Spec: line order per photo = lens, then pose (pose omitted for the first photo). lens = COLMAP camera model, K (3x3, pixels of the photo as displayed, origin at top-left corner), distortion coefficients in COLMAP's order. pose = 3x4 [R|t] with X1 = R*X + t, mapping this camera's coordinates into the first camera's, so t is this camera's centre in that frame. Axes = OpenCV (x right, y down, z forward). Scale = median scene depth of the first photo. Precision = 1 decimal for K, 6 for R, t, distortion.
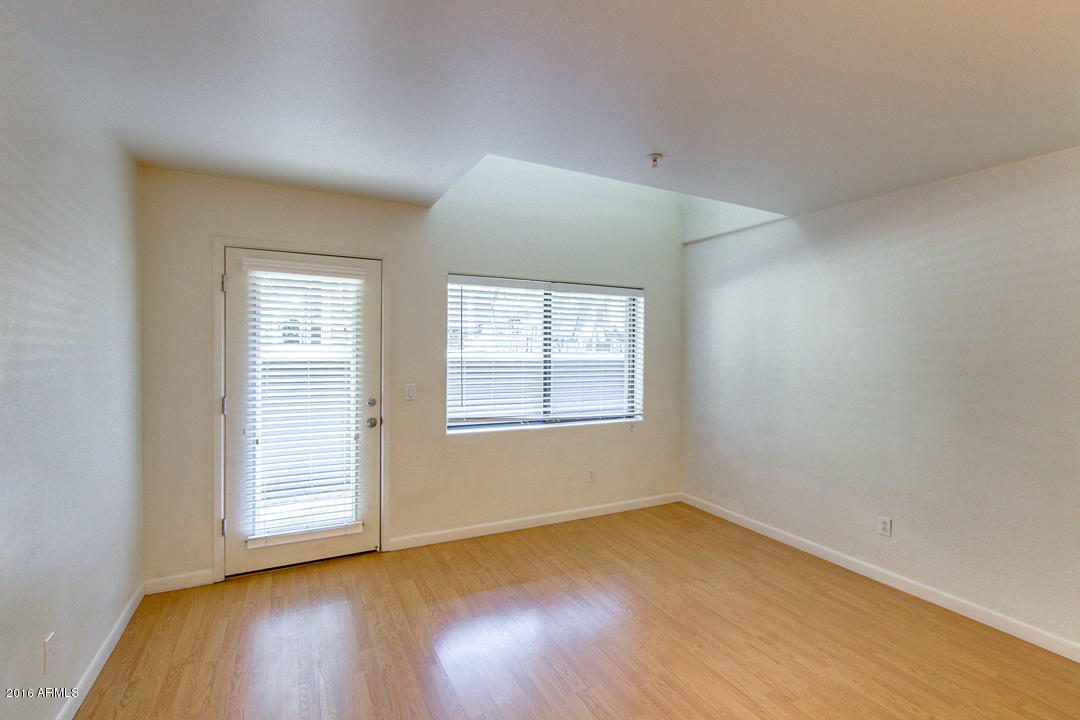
lens RADIAL K [[483.9, 0, 540.4], [0, 483.9, 360.5], [0, 0, 1]] dist [0.003006, 0.000821]
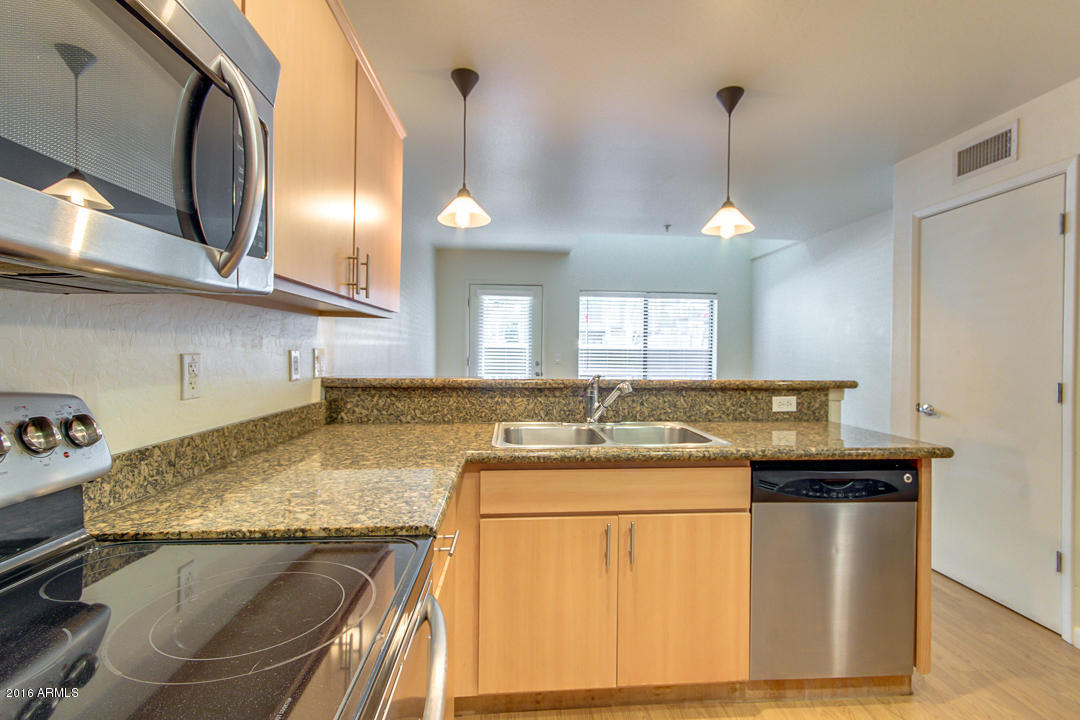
lens RADIAL K [[497.5, 0, 560.2], [0, 497.5, 354.1], [0, 0, 1]] dist [0.006344, 0.000190]
pose [[0.930720, 0.005820, -0.365687, 0.399744], [-0.010915, 0.999870, -0.011866, 0.067847], [0.365570, 0.015036, 0.930662, -0.682428]]
